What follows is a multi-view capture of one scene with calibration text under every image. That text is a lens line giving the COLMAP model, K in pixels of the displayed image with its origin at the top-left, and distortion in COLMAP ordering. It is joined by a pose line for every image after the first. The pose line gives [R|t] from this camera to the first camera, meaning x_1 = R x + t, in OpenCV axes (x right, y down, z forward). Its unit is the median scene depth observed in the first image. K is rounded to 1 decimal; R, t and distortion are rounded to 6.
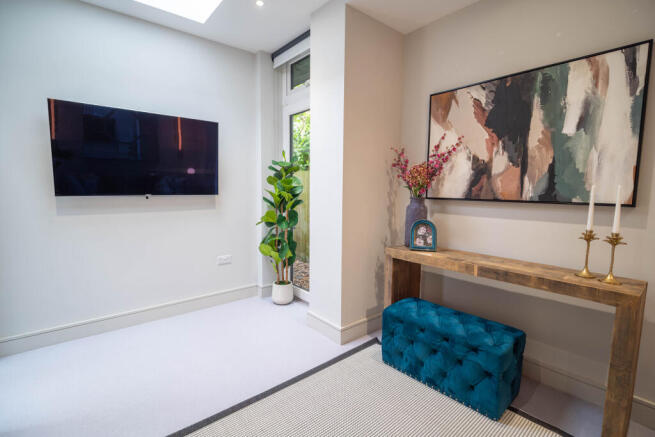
lens RADIAL K [[307.7, 0, 326.3], [0, 307.7, 219.1], [0, 0, 1]] dist [0.000601, -0.003302]
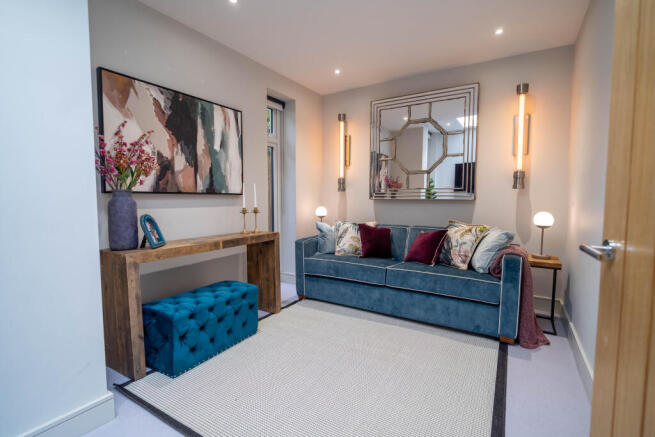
lens RADIAL K [[307.7, 0, 327.3], [0, 307.7, 219.9], [0, 0, 1]] dist [0.000601, -0.003302]
pose [[-0.313863, -0.080066, 0.946086, -0.807972], [0.086926, 0.989830, 0.112606, -0.043794], [-0.945481, 0.117583, -0.303711, 0.870875]]
